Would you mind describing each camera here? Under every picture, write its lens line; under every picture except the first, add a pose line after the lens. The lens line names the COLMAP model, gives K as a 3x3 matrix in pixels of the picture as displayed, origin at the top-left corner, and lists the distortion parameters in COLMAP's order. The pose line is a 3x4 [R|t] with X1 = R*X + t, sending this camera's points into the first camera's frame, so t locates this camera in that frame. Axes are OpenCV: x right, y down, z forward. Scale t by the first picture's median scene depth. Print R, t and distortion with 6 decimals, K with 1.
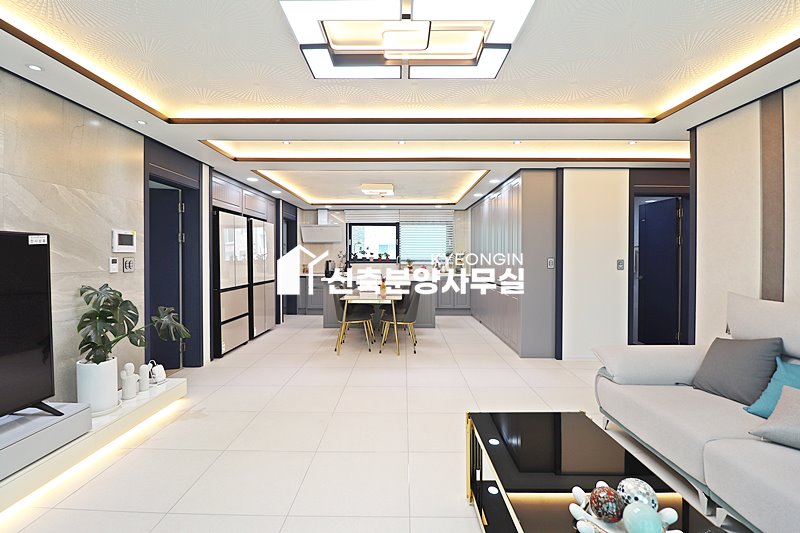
lens RADIAL K [[376.4, 0, 402.3], [0, 376.4, 260.1], [0, 0, 1]] dist [-0.000665, 0.000004]
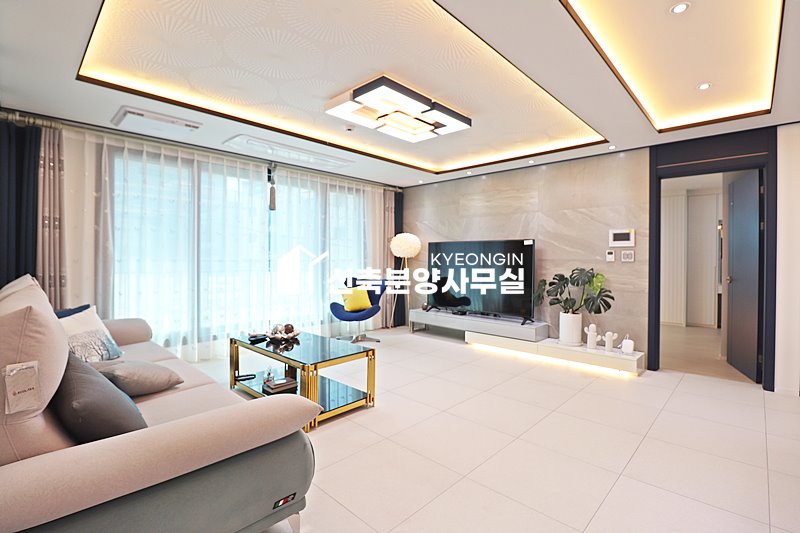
lens RADIAL K [[376.4, 0, 402.3], [0, 376.4, 260.1], [0, 0, 1]] dist [-0.000665, 0.000004]
pose [[-0.678048, -0.000361, -0.735018, 0.787915], [-0.012085, 0.999870, 0.010657, 0.023657], [0.734919, 0.016109, -0.677964, 1.384627]]
